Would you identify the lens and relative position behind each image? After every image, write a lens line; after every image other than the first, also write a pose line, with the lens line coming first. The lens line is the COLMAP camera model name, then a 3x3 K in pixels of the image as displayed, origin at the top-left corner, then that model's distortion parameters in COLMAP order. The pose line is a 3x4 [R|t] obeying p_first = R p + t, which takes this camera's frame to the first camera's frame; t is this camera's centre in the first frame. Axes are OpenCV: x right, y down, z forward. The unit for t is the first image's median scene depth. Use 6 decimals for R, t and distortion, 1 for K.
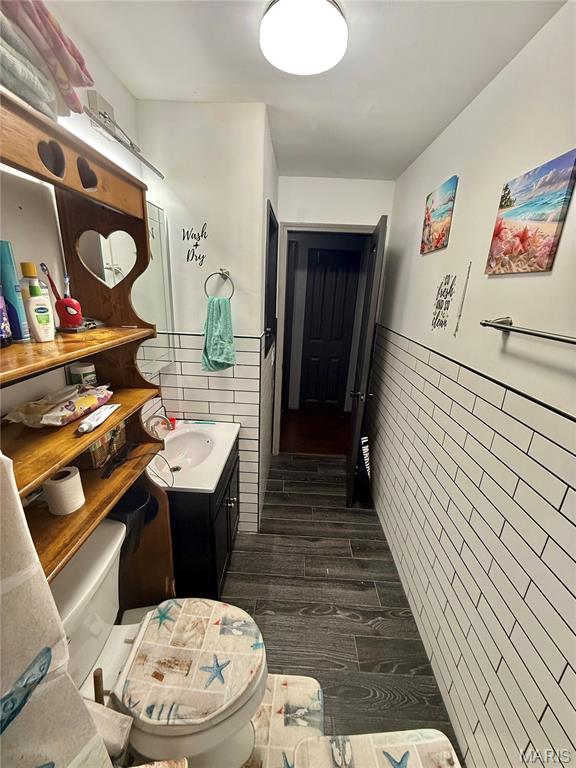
lens RADIAL K [[306.0, 0, 285.6], [0, 306.0, 382.1], [0, 0, 1]] dist [-0.001621, -0.000313]
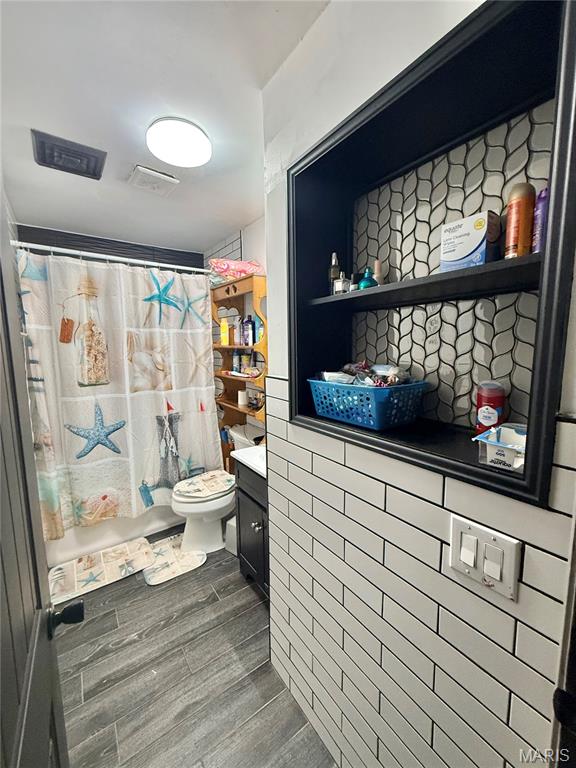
lens RADIAL K [[306.0, 0, 285.6], [0, 306.0, 382.1], [0, 0, 1]] dist [-0.001621, -0.000313]
pose [[-0.790639, 0.039041, -0.611037, 0.324158], [-0.205854, 0.922922, 0.325329, -0.365363], [0.576641, 0.383003, -0.721661, 1.512810]]
